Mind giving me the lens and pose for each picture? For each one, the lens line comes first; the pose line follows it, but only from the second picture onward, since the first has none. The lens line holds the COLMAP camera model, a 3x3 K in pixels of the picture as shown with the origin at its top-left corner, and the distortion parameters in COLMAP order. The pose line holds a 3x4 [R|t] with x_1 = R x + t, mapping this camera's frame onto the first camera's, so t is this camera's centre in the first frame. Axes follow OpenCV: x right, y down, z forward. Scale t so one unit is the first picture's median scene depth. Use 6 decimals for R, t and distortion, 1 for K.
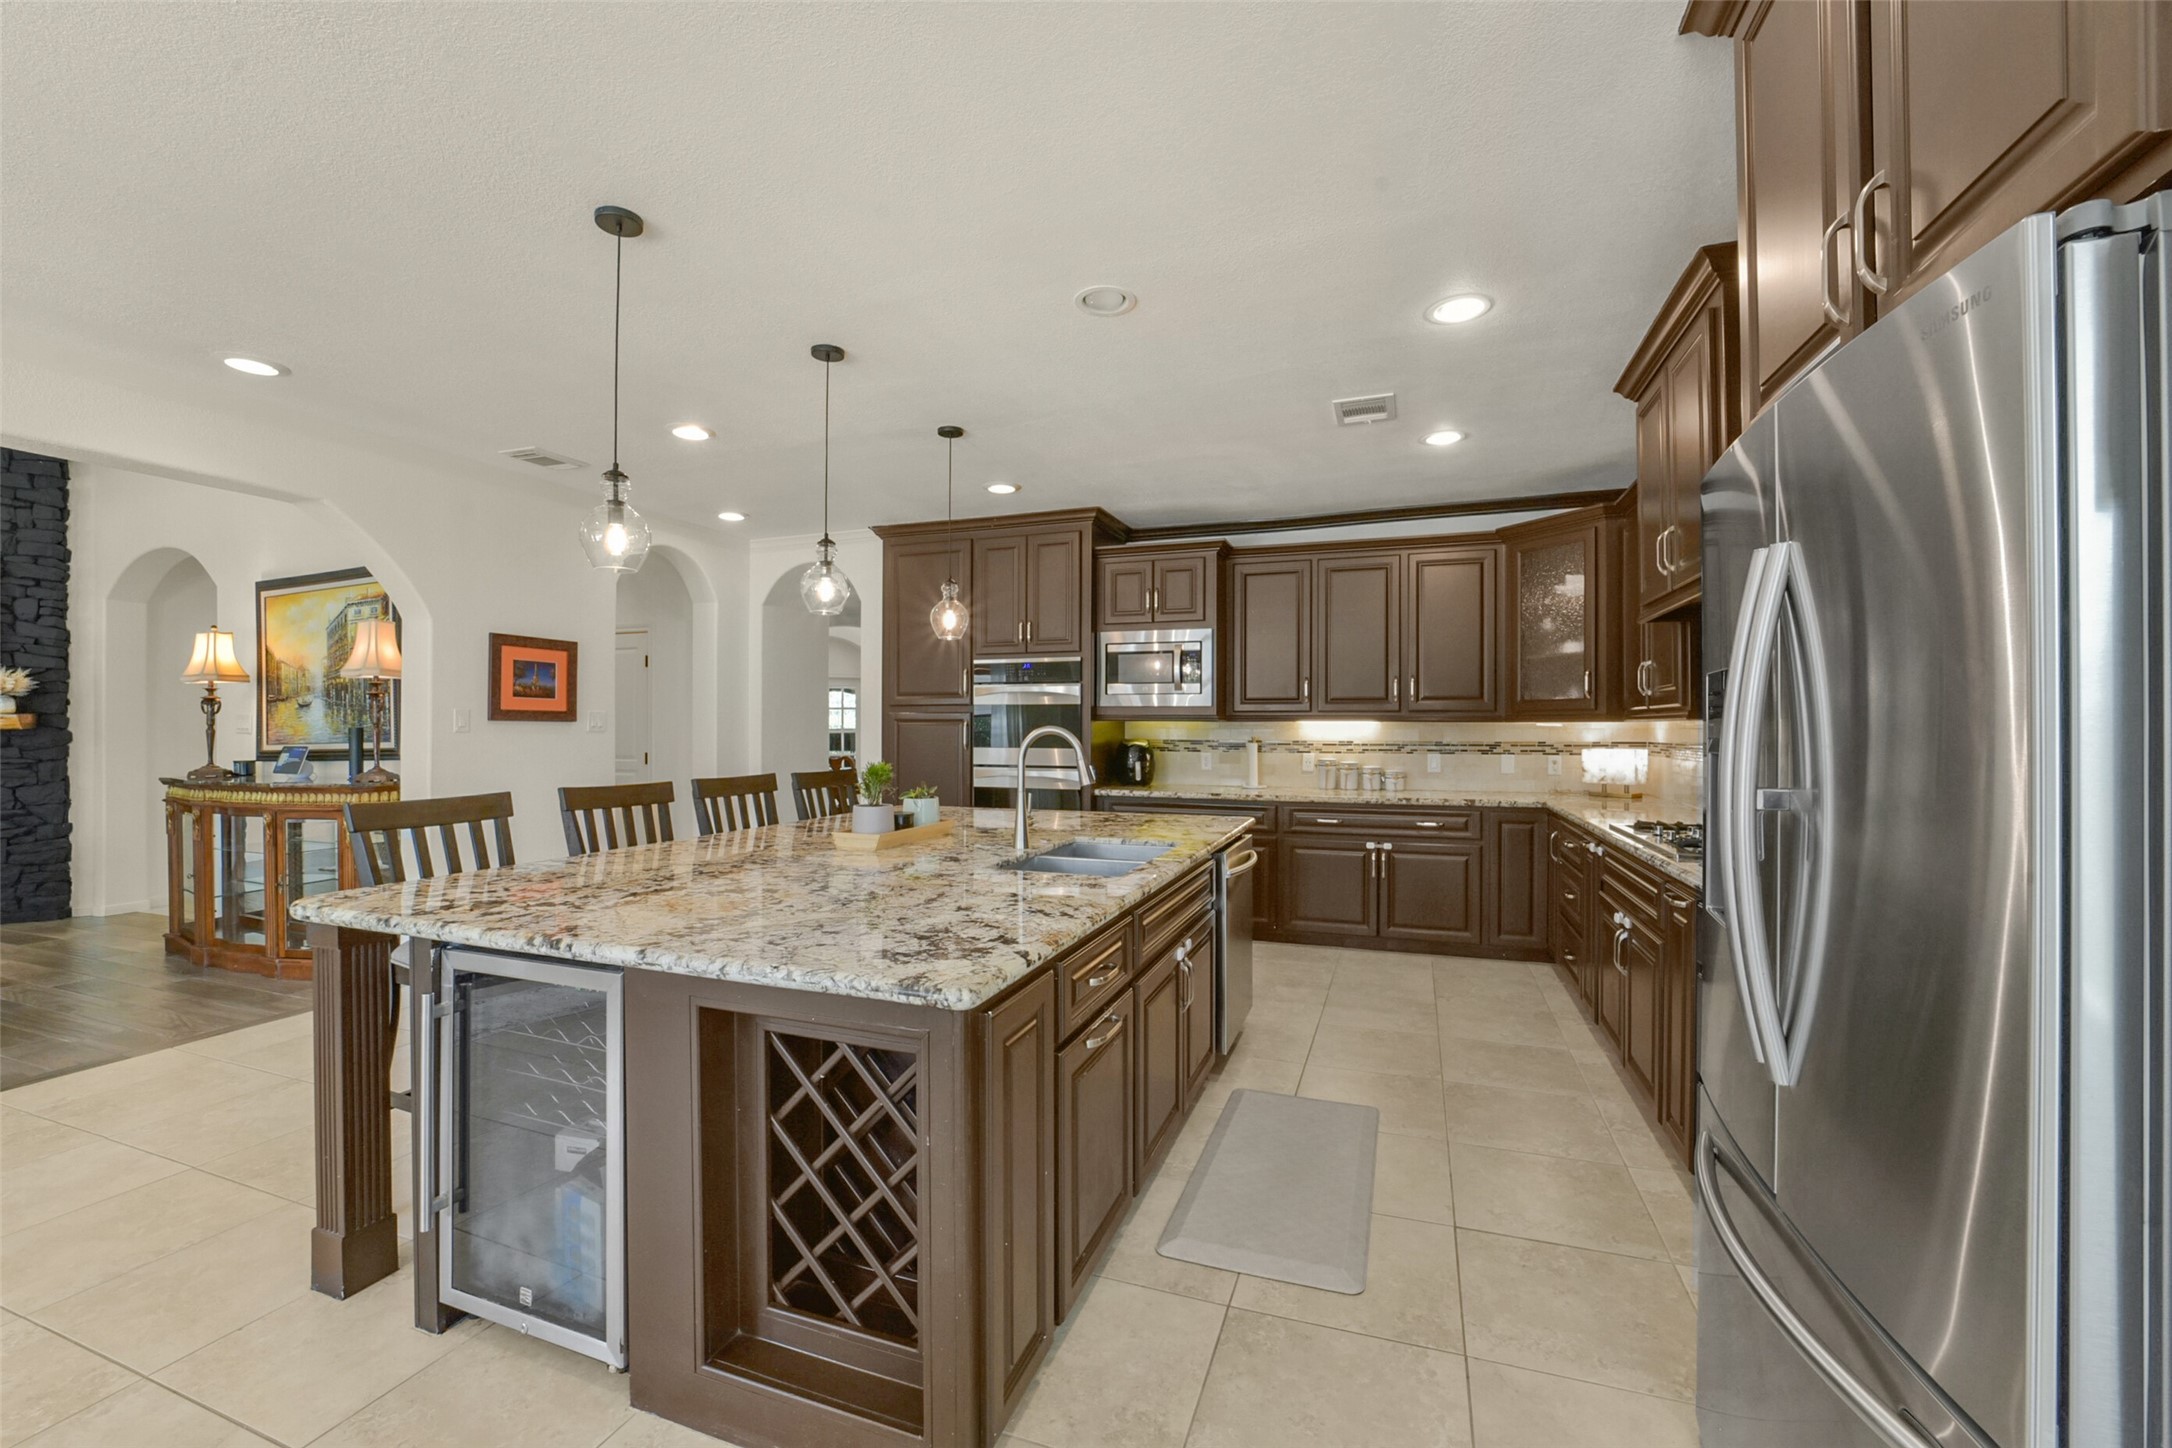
lens RADIAL K [[877.2, 0, 1101.7], [0, 877.2, 728.3], [0, 0, 1]] dist [-0.035343, 0.008912]
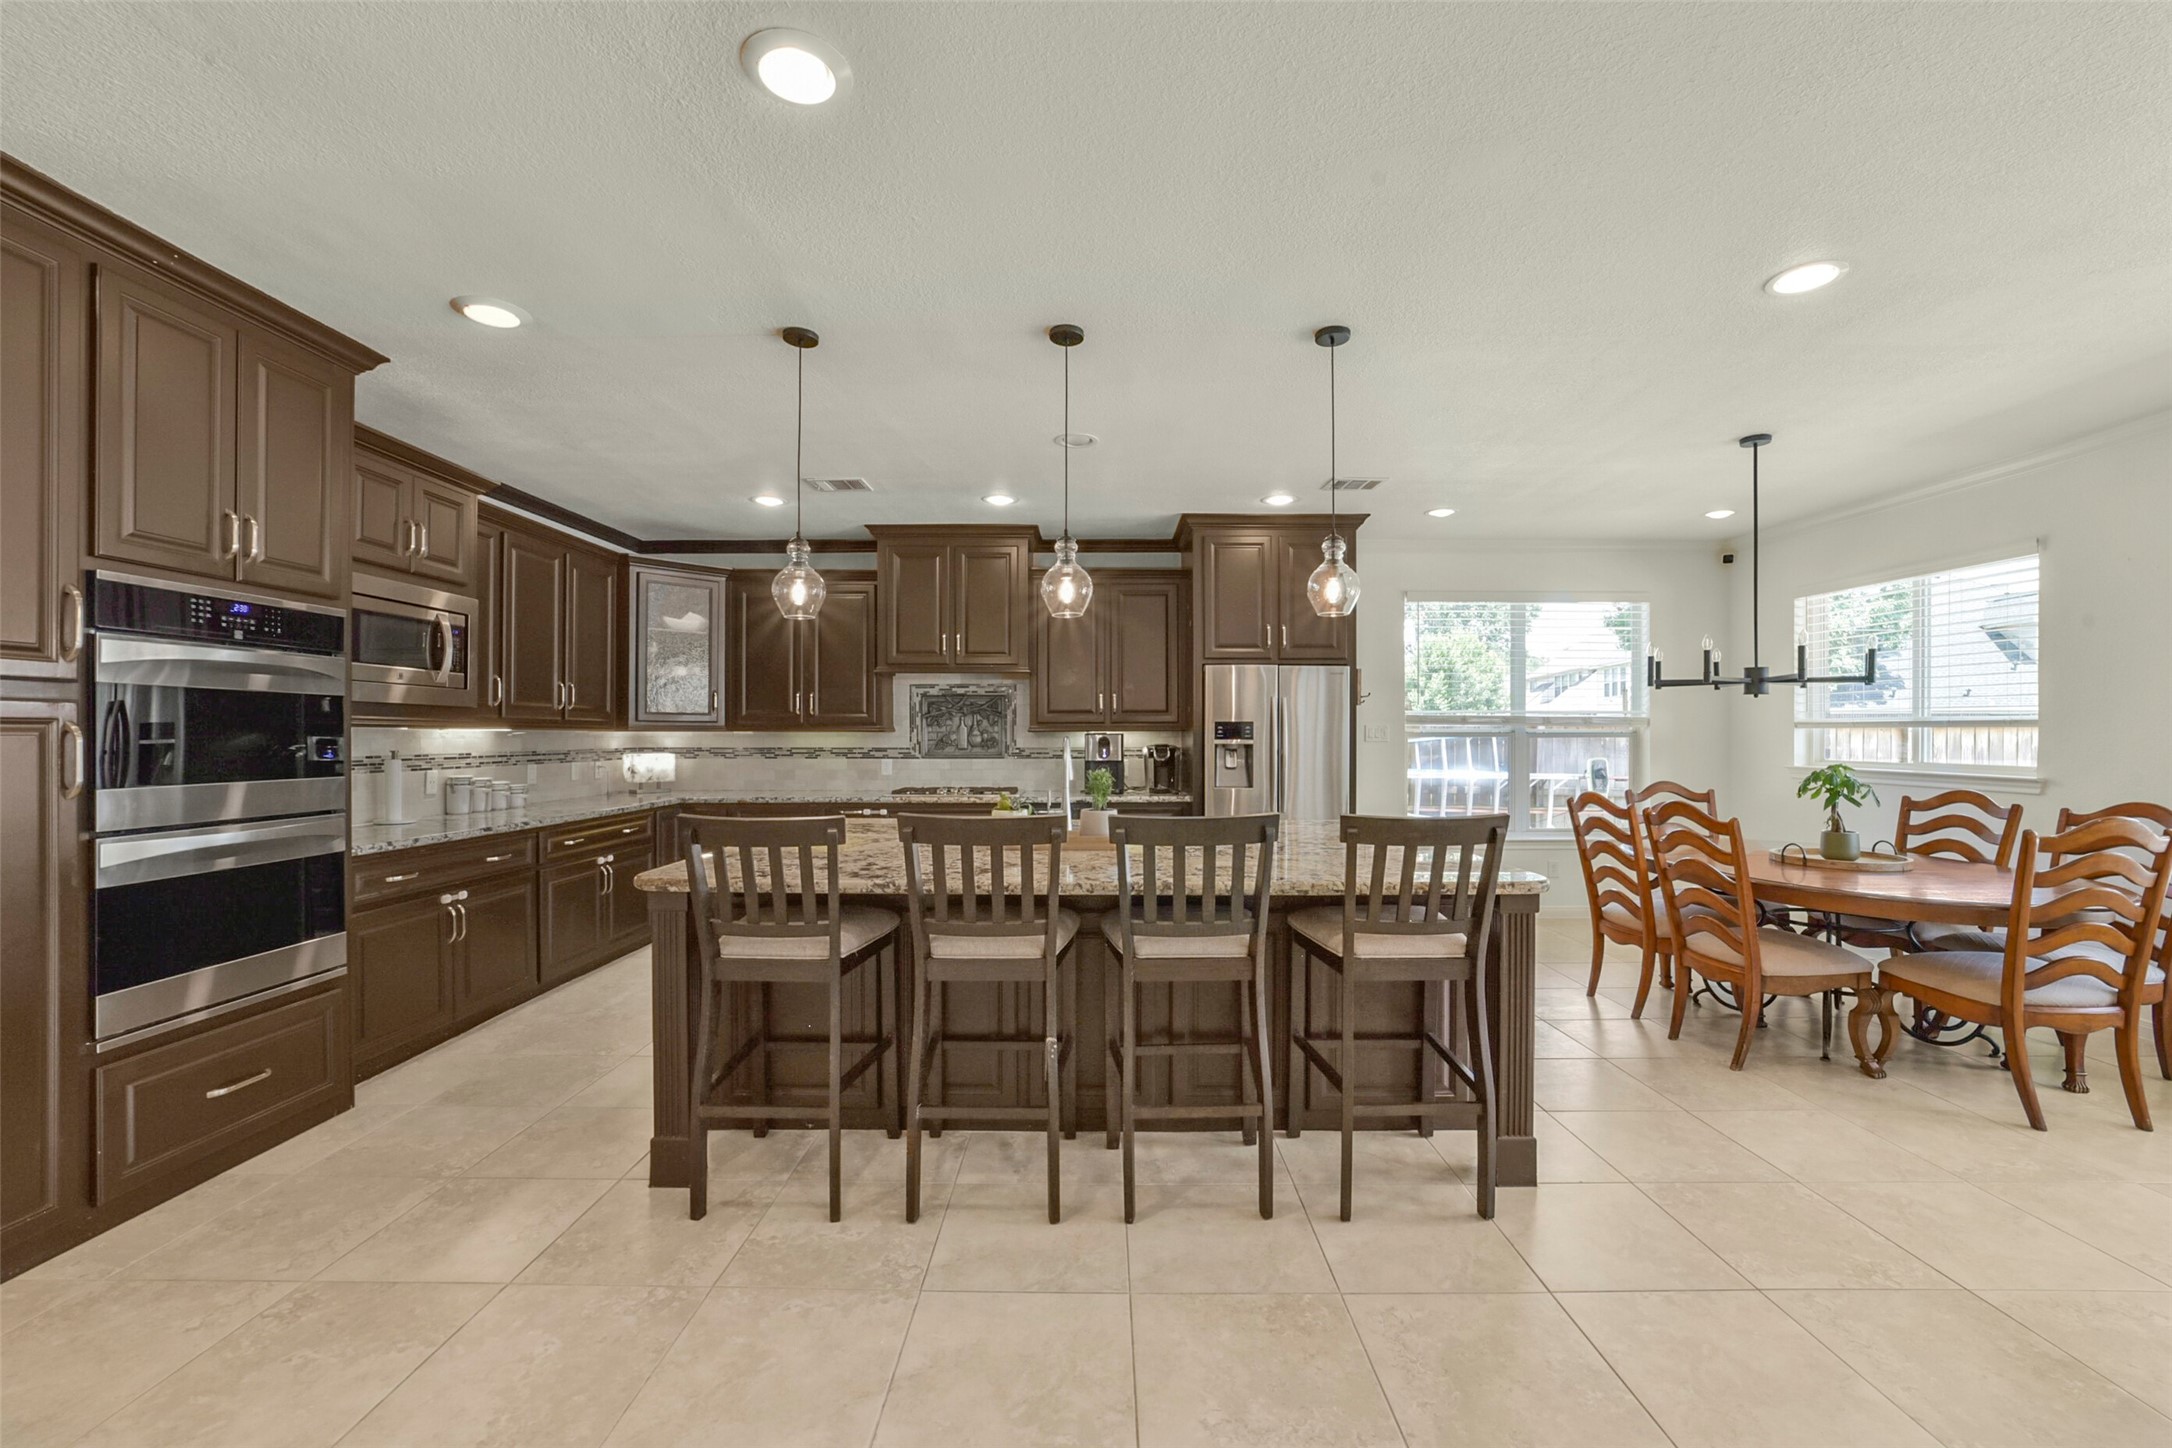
lens RADIAL K [[877.2, 0, 1101.7], [0, 877.2, 728.3], [0, 0, 1]] dist [-0.035343, 0.008912]
pose [[-0.349324, 0.007526, 0.936972, -0.705074], [0.005090, 0.999968, -0.006135, -0.000534], [-0.936988, 0.002626, -0.349351, 0.750372]]
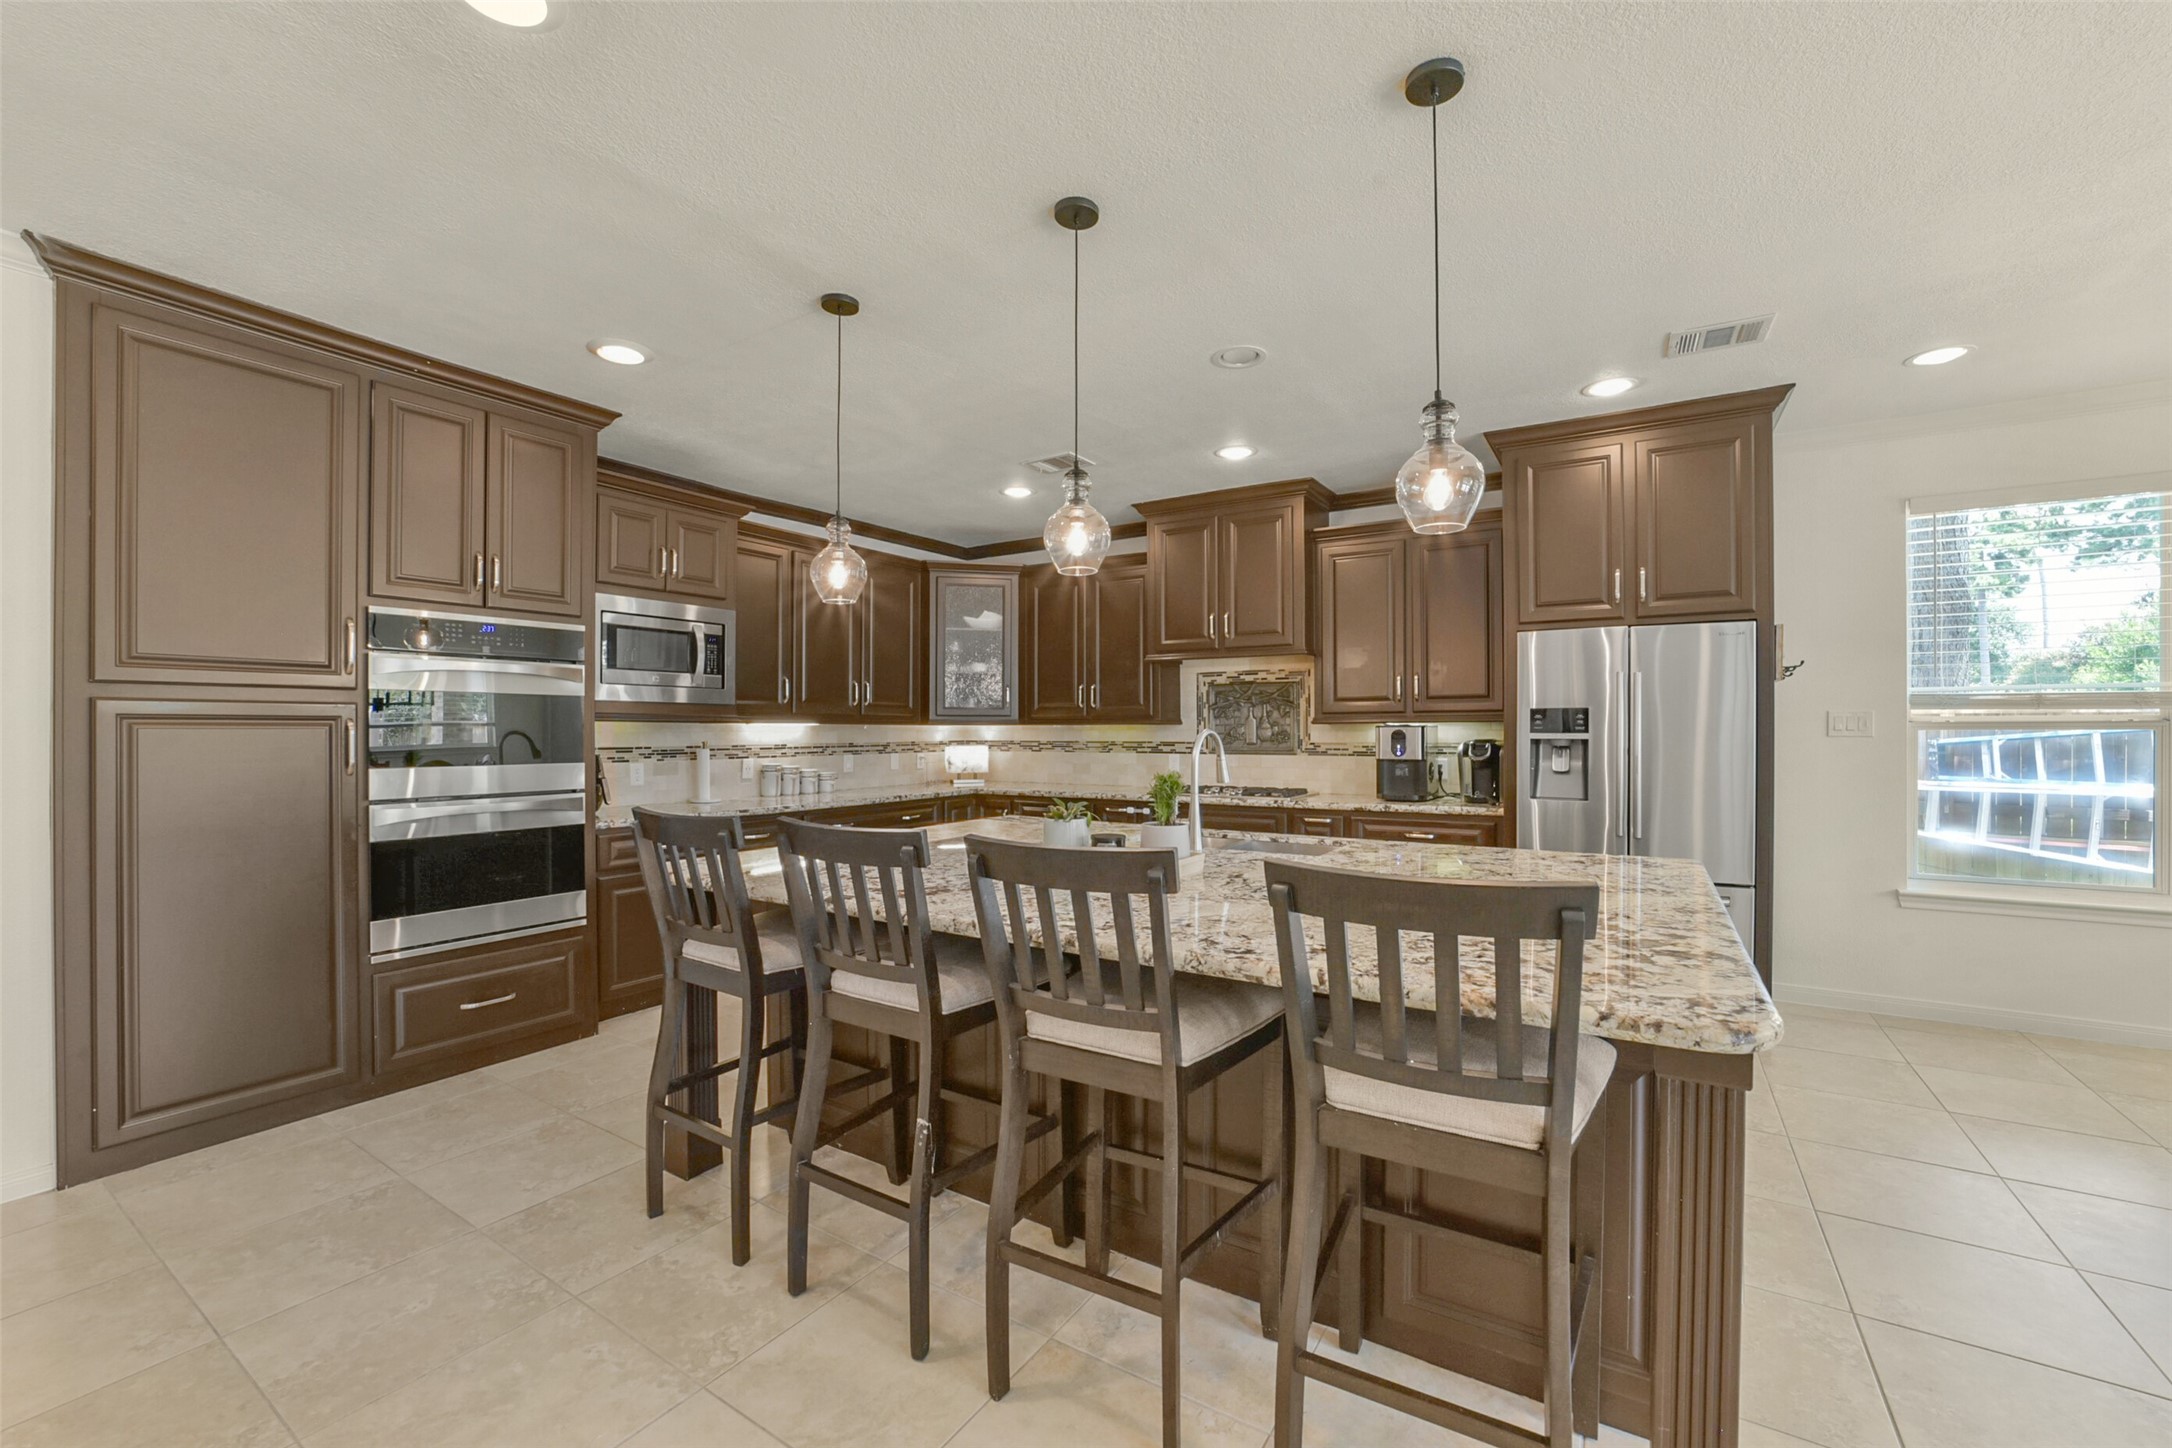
lens RADIAL K [[874.8, 0, 1087.5], [0, 874.8, 728.4], [0, 0, 1]] dist [-0.029093, 0.000270]
pose [[0.209500, 0.001306, 0.977808, -0.600325], [0.007000, 0.999971, -0.002835, 0.002379], [-0.977784, 0.007438, 0.209484, 0.490314]]
